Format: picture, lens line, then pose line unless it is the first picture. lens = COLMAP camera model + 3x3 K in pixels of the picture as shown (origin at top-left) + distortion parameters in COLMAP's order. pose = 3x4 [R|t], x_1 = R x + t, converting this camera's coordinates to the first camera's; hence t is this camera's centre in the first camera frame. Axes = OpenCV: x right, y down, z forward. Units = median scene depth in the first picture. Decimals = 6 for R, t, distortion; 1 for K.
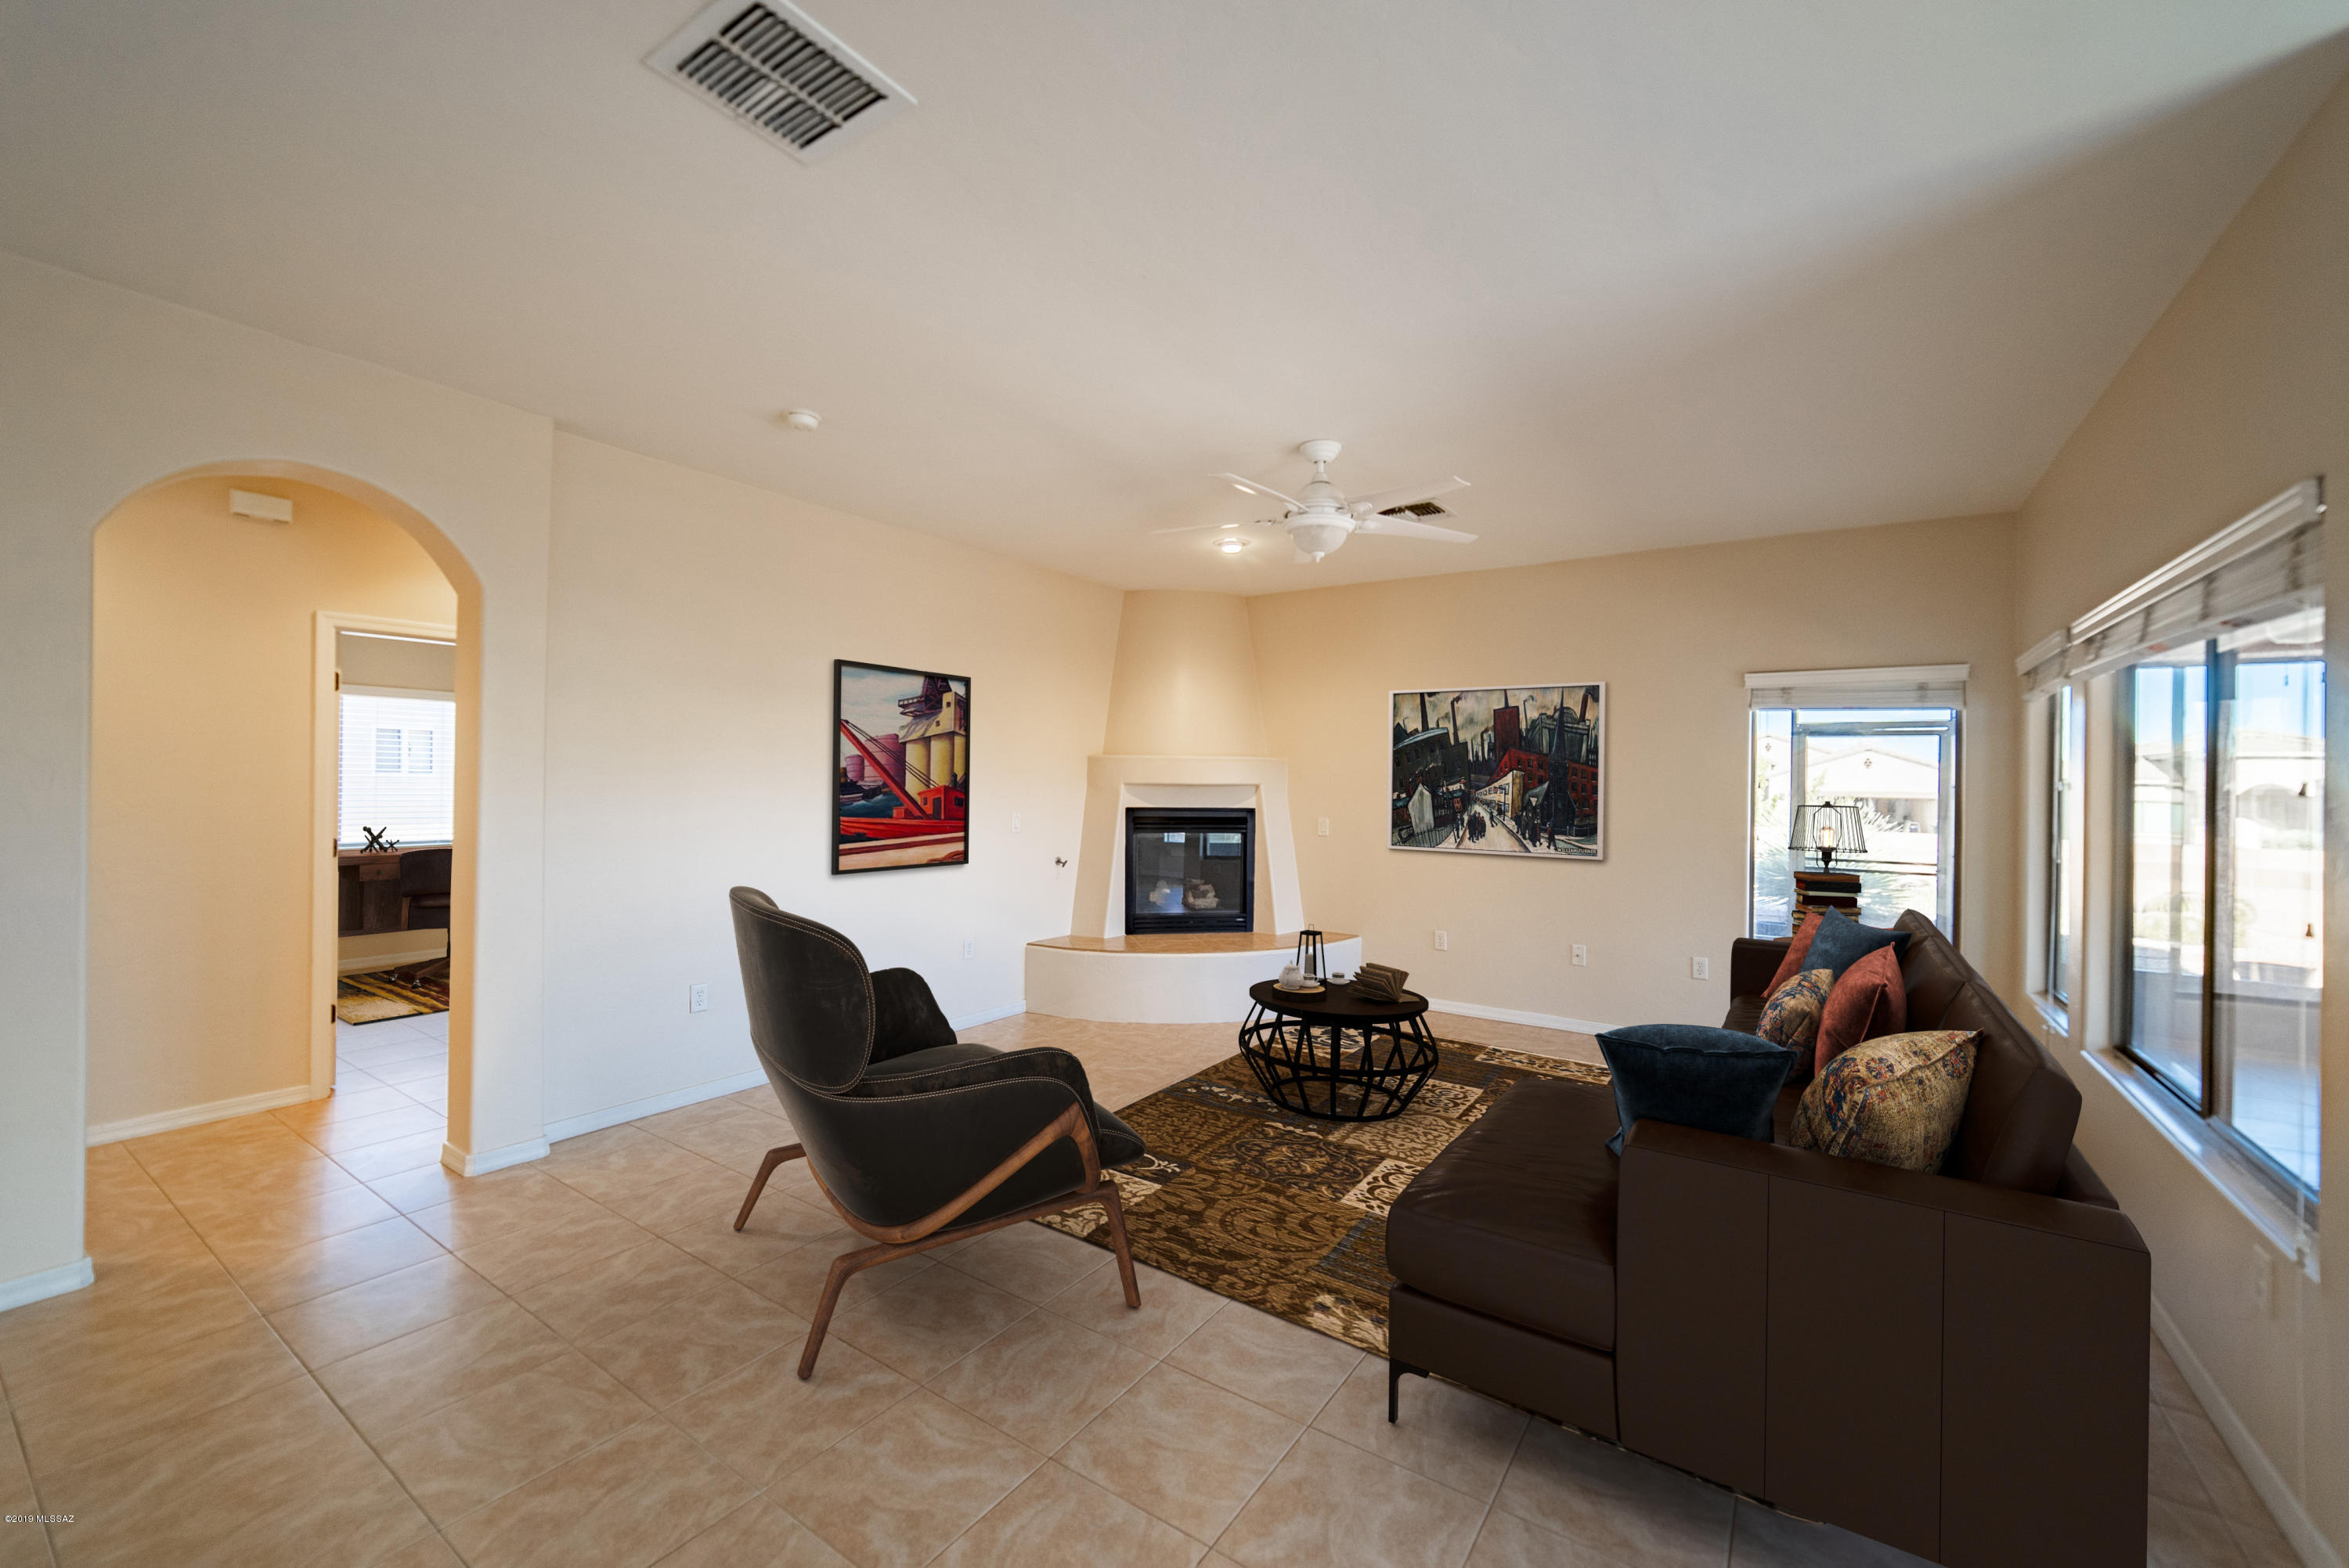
lens RADIAL K [[919.4, 0, 1182.5], [0, 919.4, 761.7], [0, 0, 1]] dist [0.000758, 0.000168]
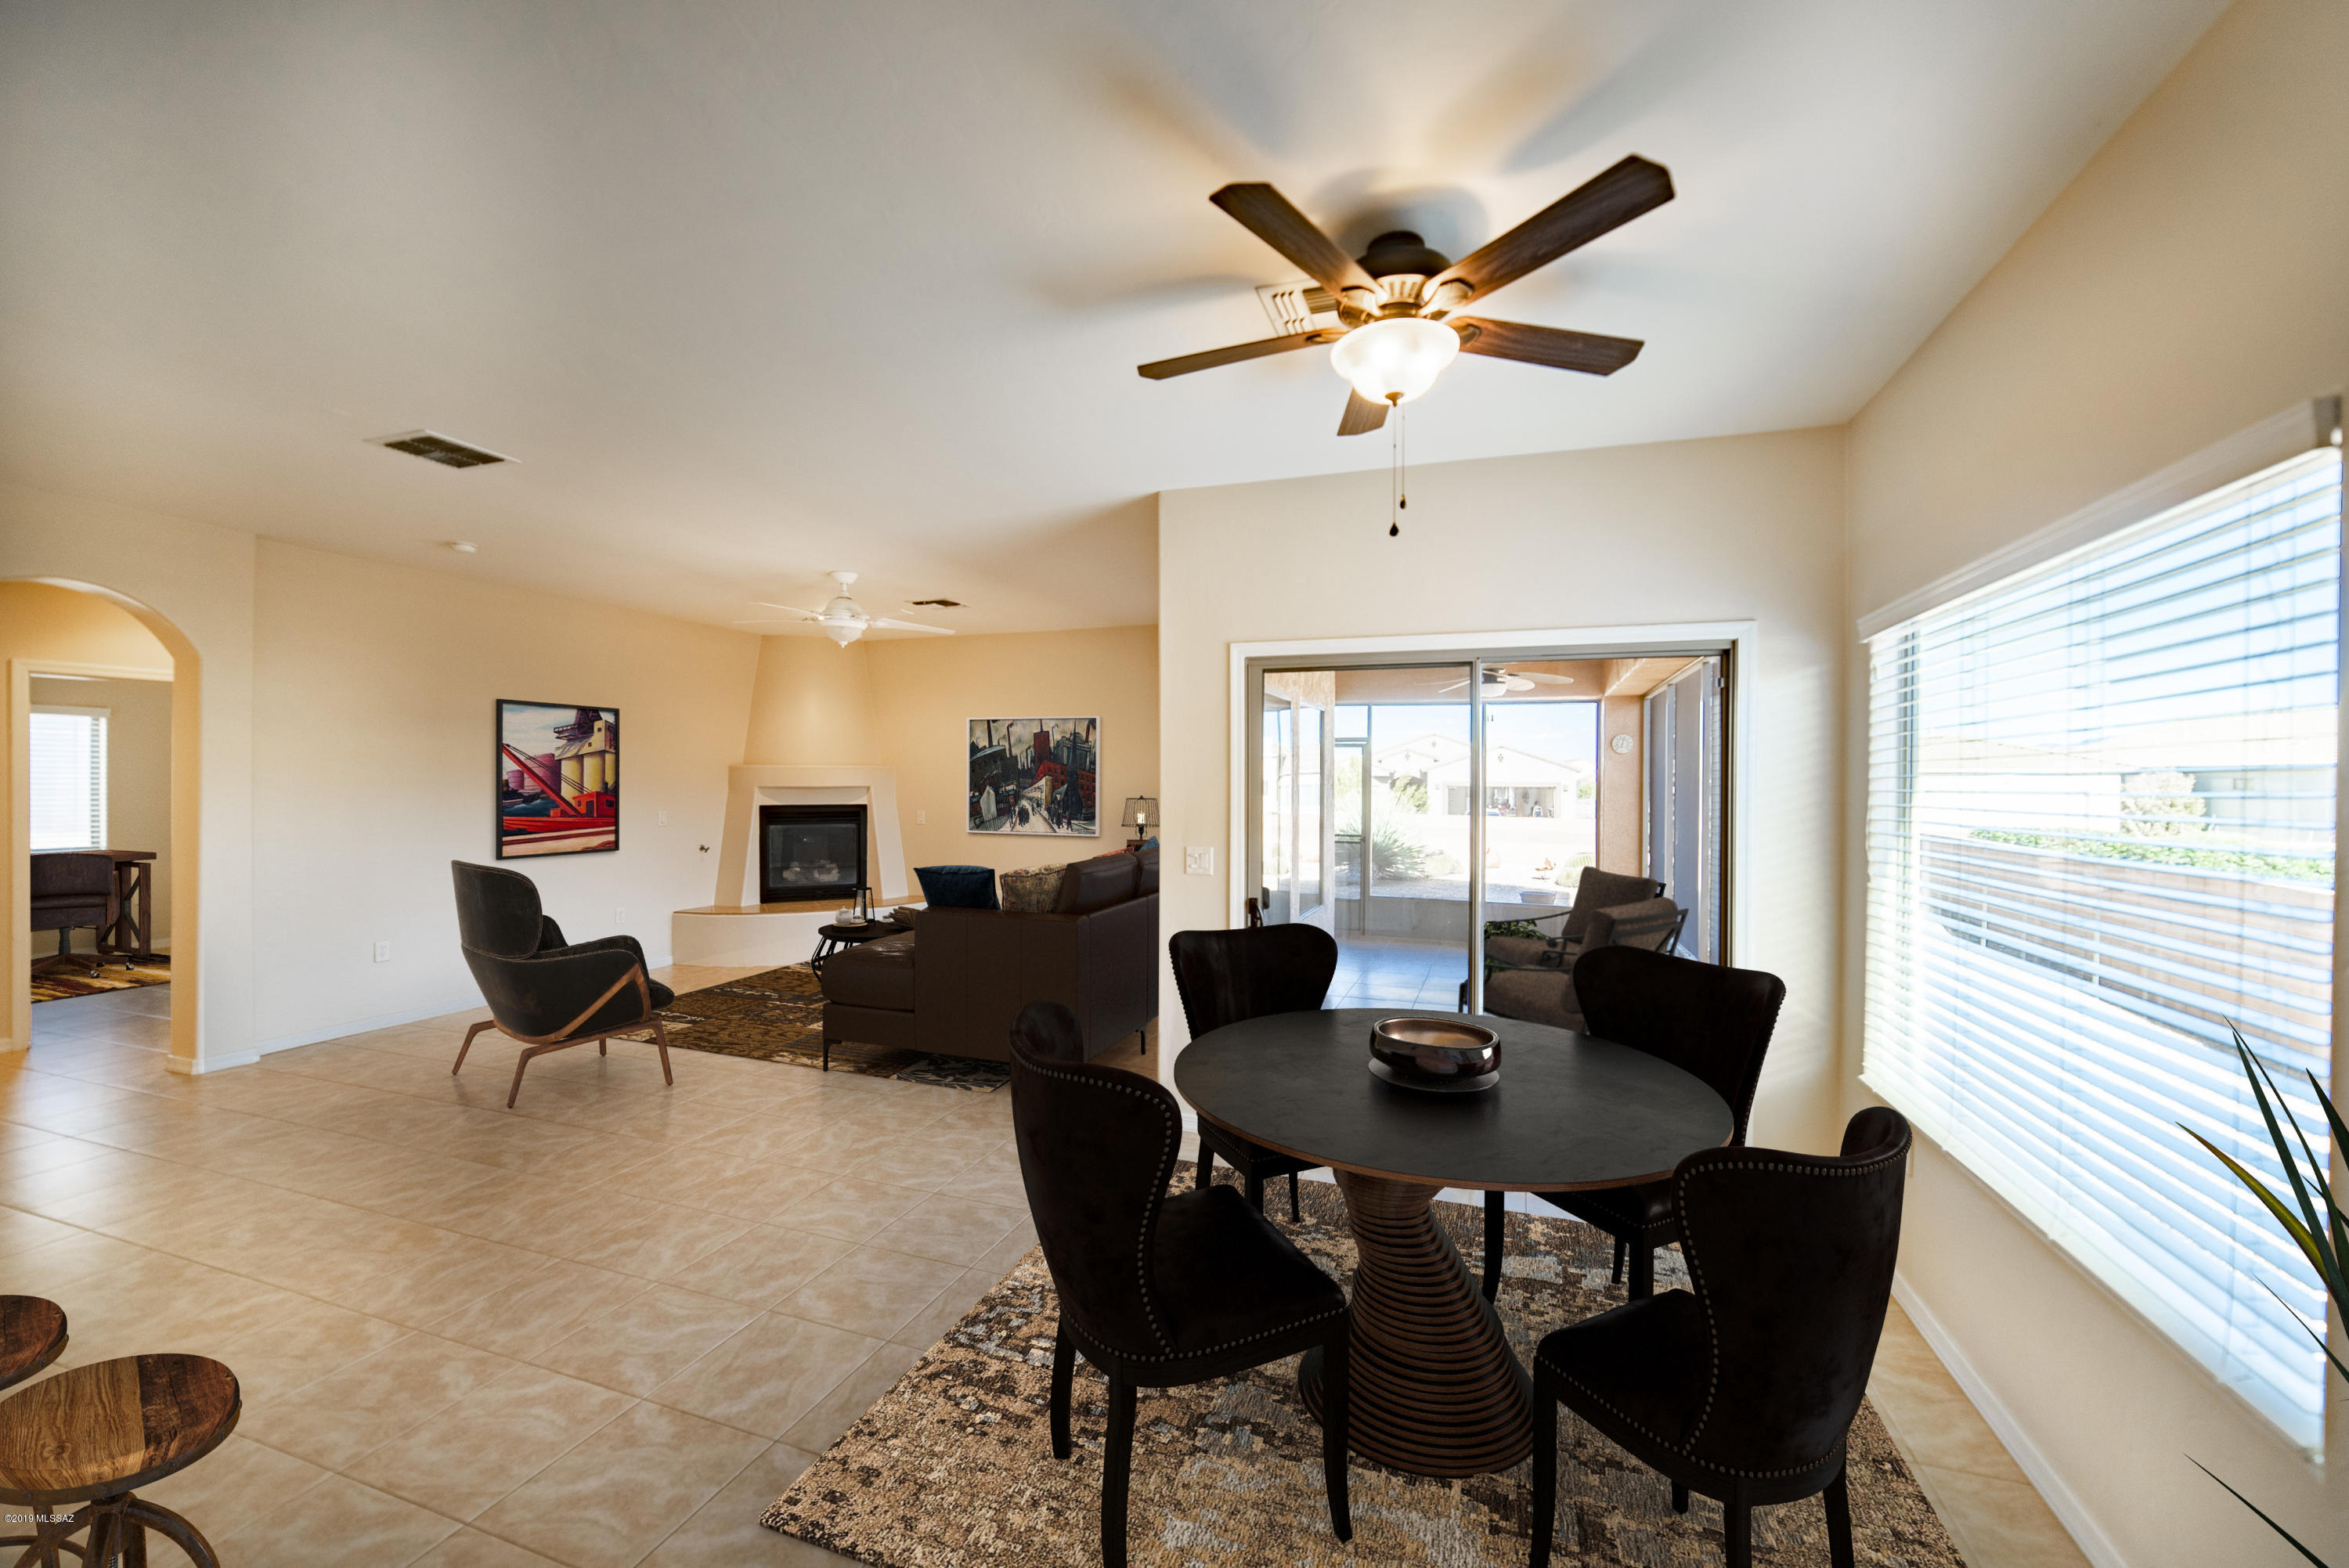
lens RADIAL K [[921.9, 0, 1174.9], [0, 921.9, 769.3], [0, 0, 1]] dist [-0.000644, 0.000000]
pose [[0.969214, -0.005508, 0.246159, 0.204760], [0.001240, 0.999846, 0.017491, -0.026114], [-0.246218, -0.016647, 0.969072, -0.449863]]
